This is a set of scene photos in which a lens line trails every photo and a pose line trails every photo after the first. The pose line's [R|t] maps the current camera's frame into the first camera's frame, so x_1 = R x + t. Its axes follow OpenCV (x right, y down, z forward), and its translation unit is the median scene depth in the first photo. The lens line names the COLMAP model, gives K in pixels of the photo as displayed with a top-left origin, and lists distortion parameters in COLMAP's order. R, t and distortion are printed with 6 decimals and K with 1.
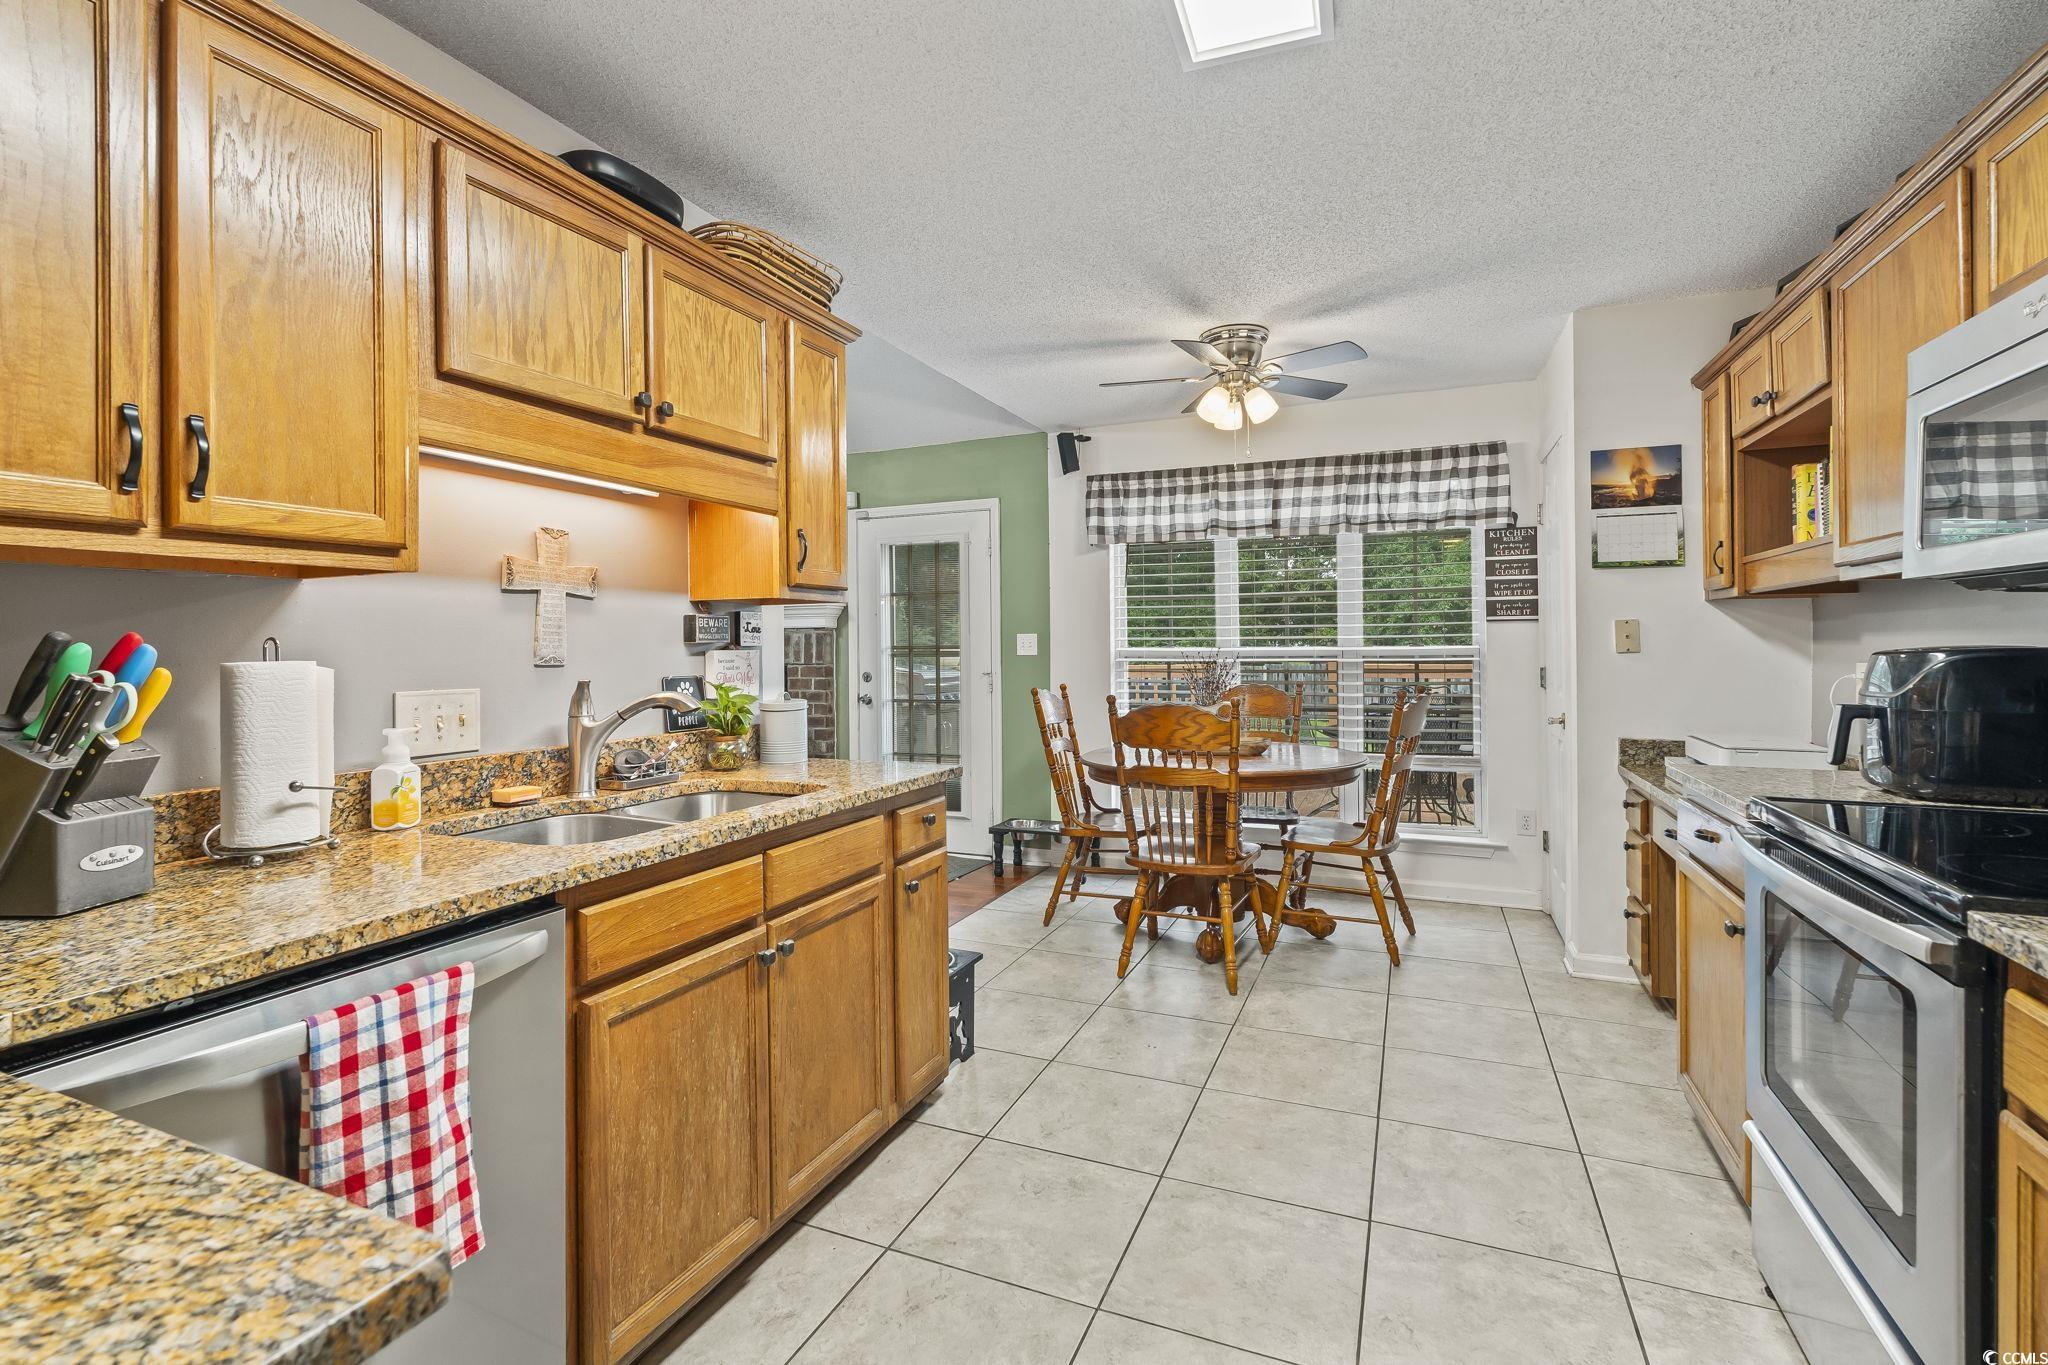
lens RADIAL K [[906.5, 0, 1032.1], [0, 906.5, 645.4], [0, 0, 1]] dist [-0.004919, -0.000513]
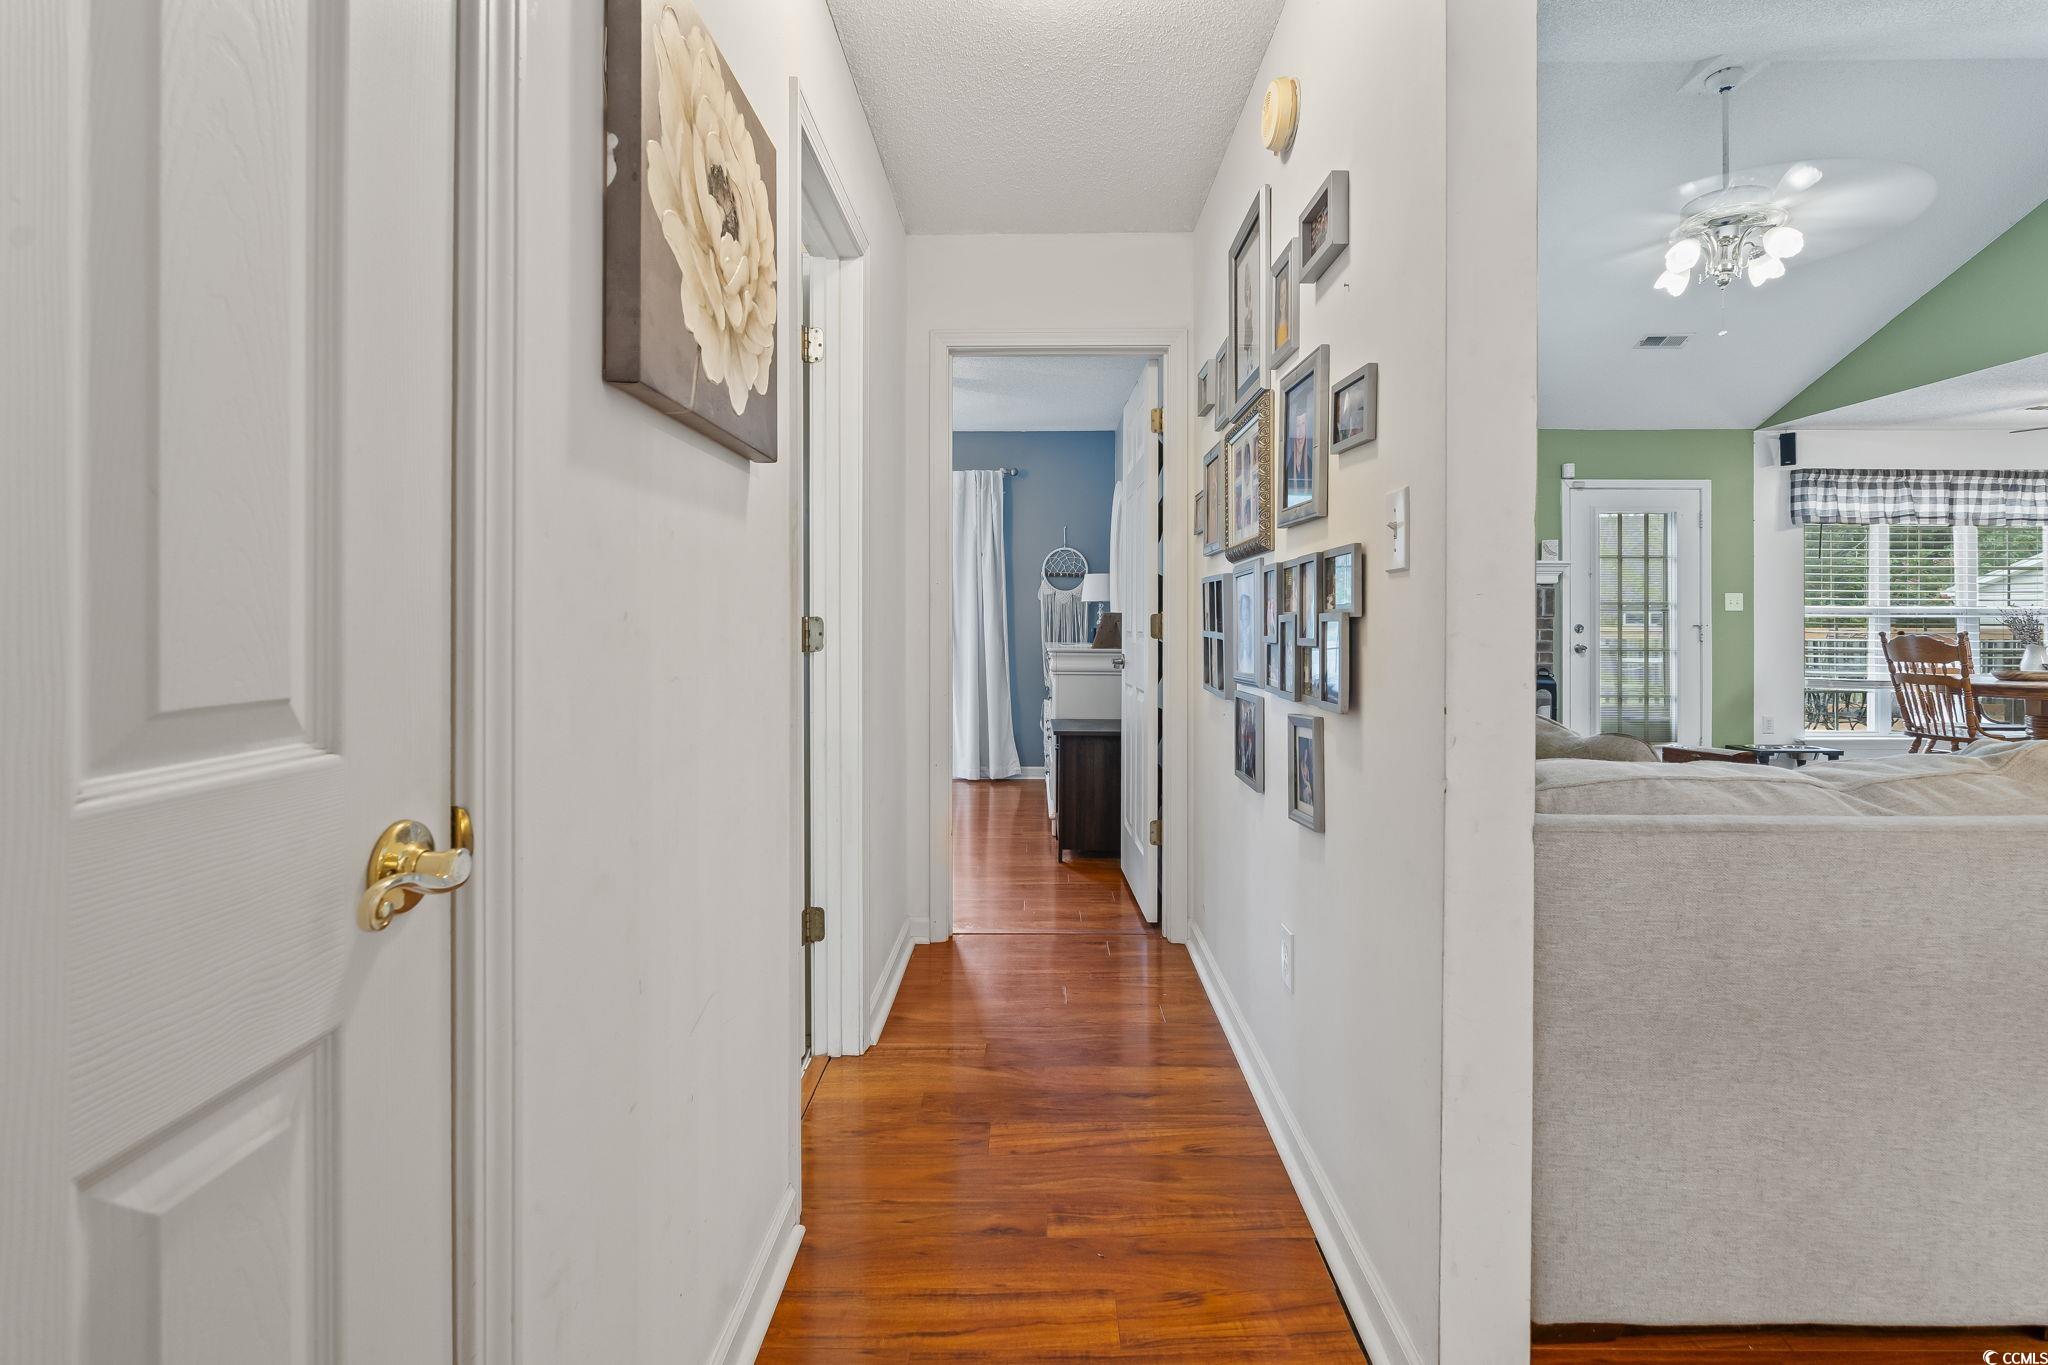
lens RADIAL K [[913.1, 0, 1029.7], [0, 913.1, 619.3], [0, 0, 1]] dist [-0.002753, -0.000700]
pose [[0.925536, 0.013277, 0.378426, -1.545062], [-0.012441, 0.999912, -0.004654, 0.045898], [-0.378454, -0.000401, 0.925620, 0.256507]]
